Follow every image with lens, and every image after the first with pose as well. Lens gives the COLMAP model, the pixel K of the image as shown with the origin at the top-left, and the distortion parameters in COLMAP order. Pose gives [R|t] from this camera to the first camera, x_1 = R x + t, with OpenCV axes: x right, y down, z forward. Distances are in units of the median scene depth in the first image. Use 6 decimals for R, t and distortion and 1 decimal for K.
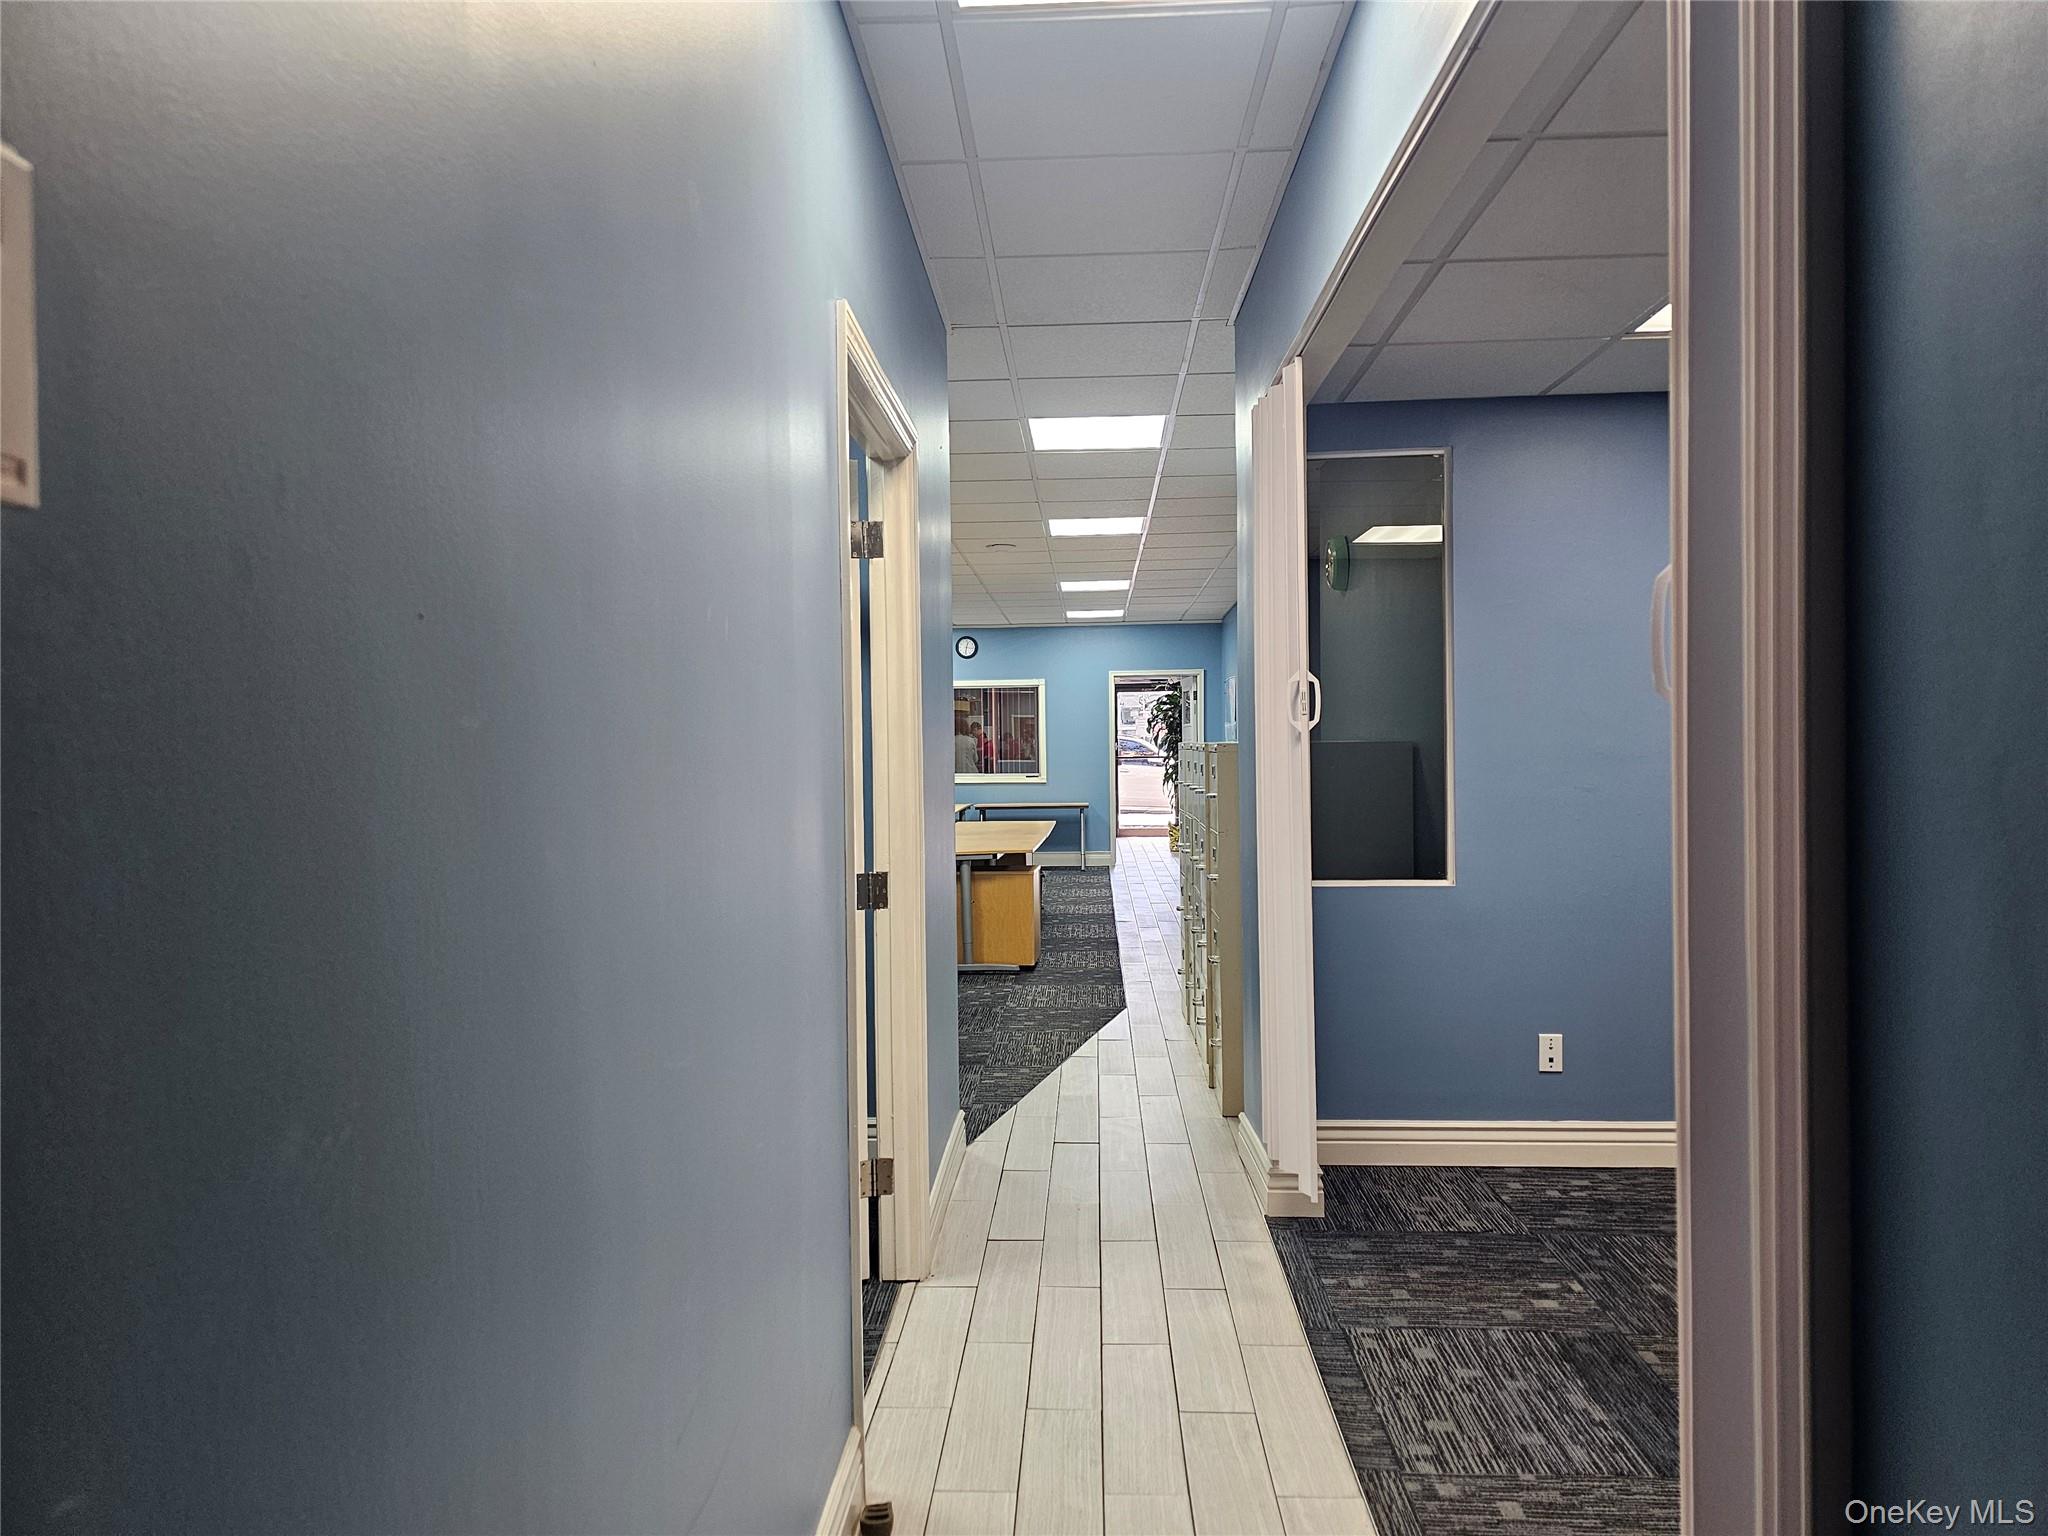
lens RADIAL K [[1380.3, 0, 997.0], [0, 1380.3, 780.7], [0, 0, 1]] dist [0.047160, -0.051477]
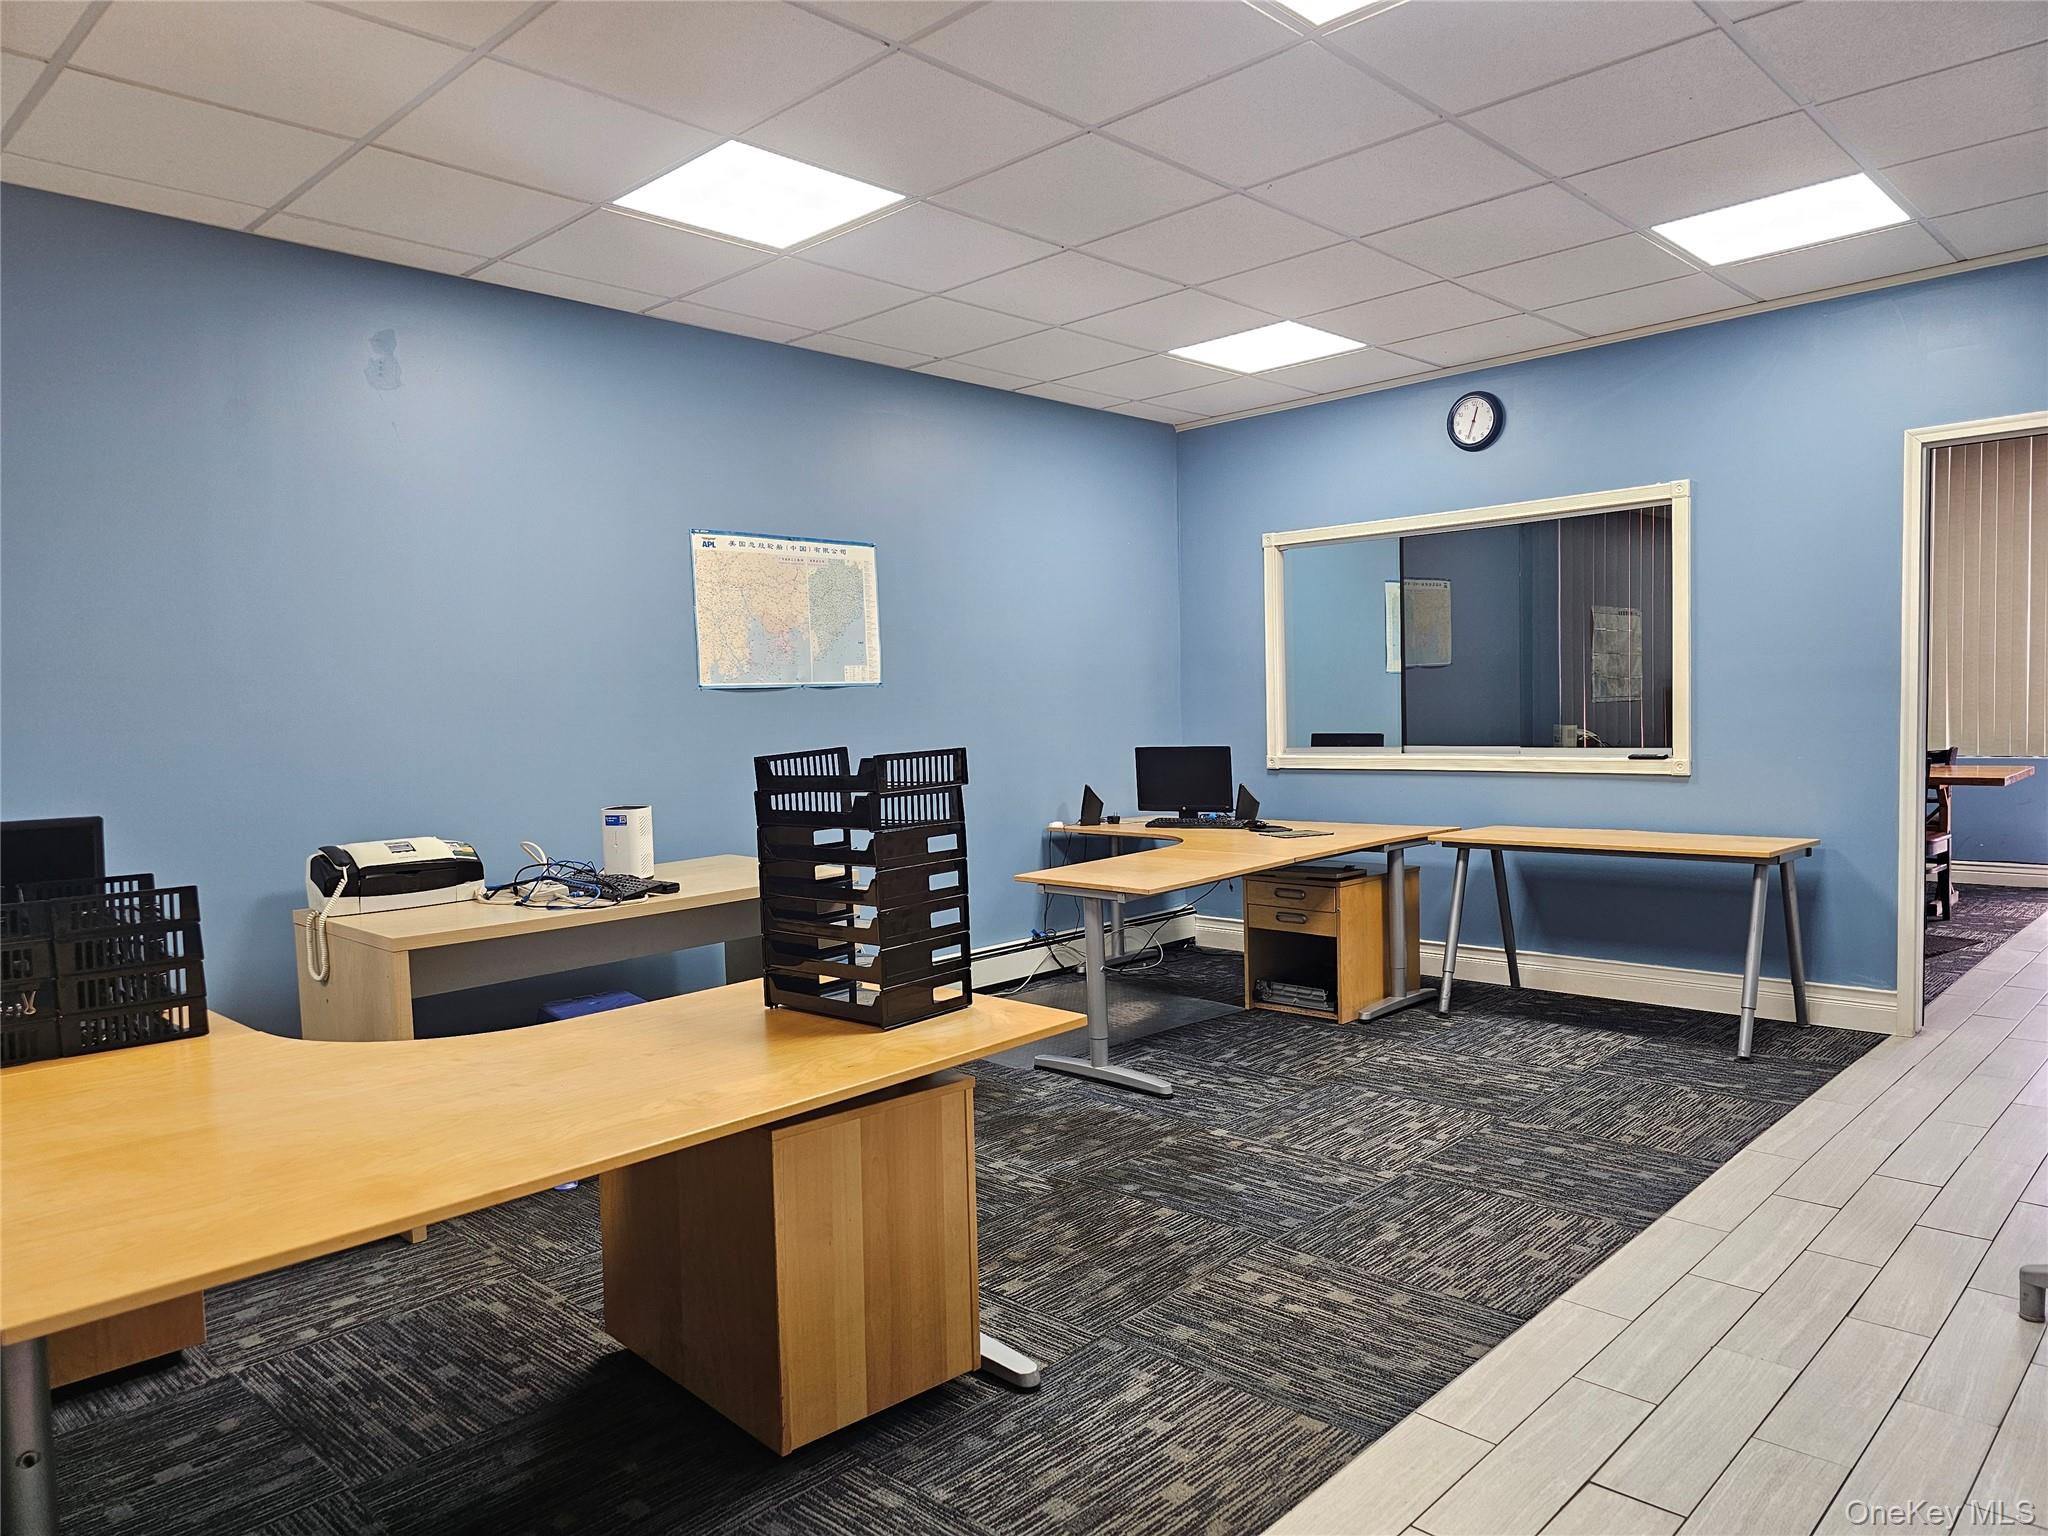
lens RADIAL K [[1380.3, 0, 997.0], [0, 1380.3, 780.7], [0, 0, 1]] dist [0.047160, -0.051477]
pose [[0.756073, 0.030684, -0.653767, 0.134616], [0.004764, 0.998616, 0.052378, -0.016906], [0.654469, -0.042716, 0.754881, 0.614213]]
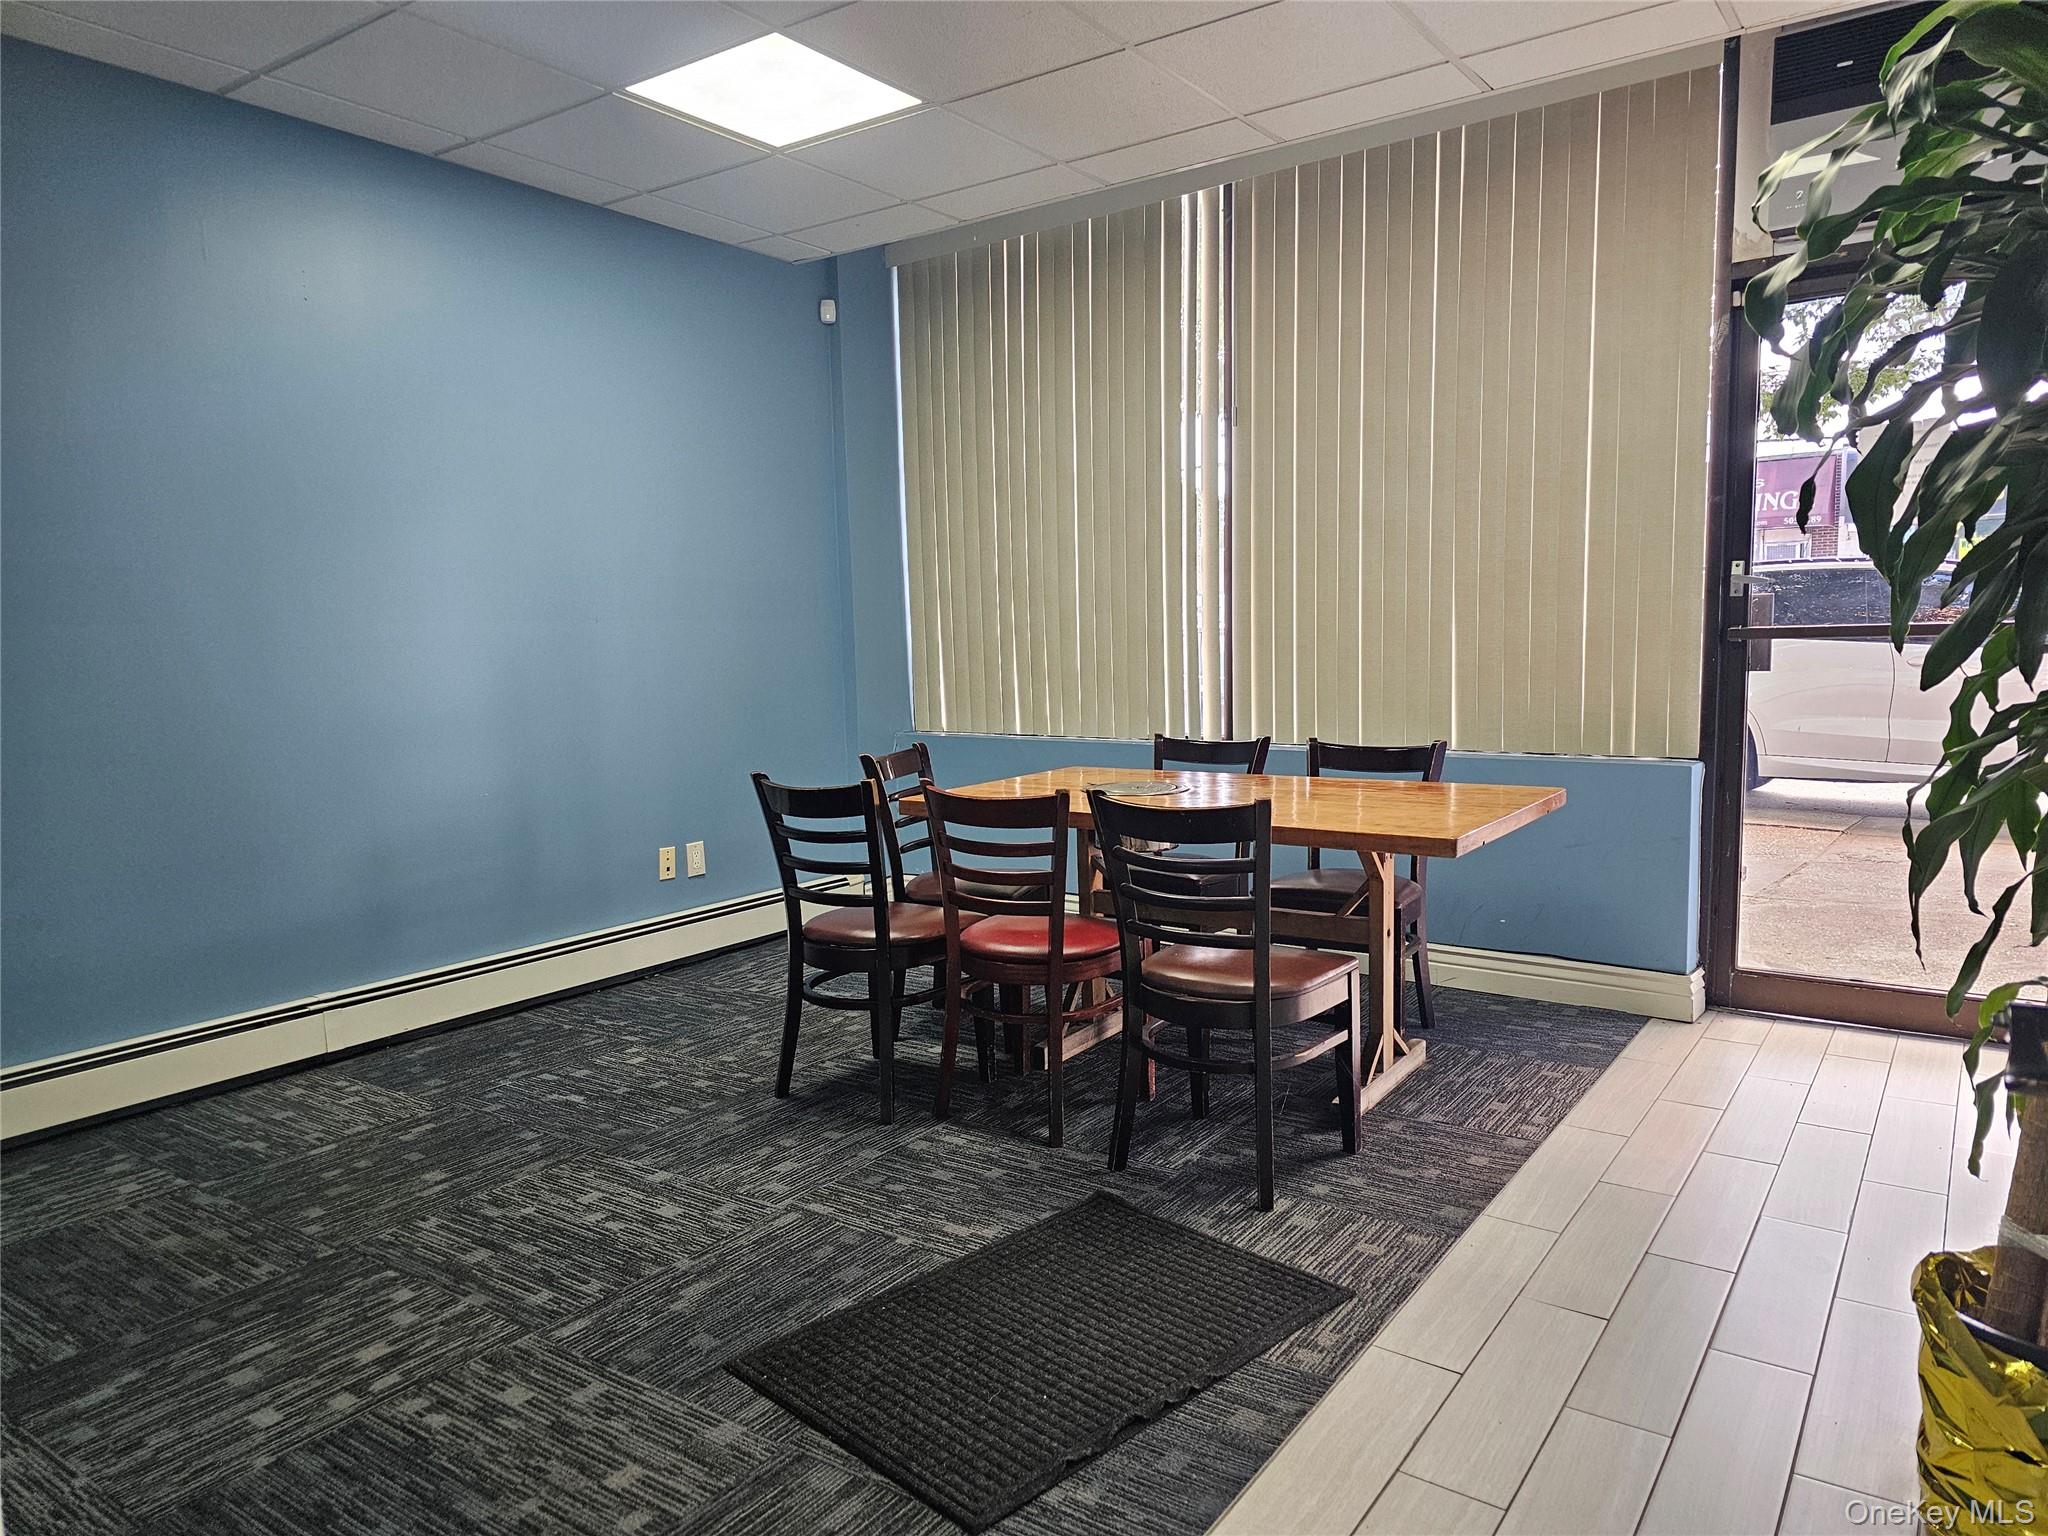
lens RADIAL K [[1374.7, 0, 997.2], [0, 1374.7, 781.6], [0, 0, 1]] dist [0.057391, -0.044073]
pose [[0.845423, 0.059560, -0.530766, 0.132600], [-0.005779, 0.994725, 0.102420, -0.018909], [0.534066, -0.083521, 0.841307, 0.973645]]
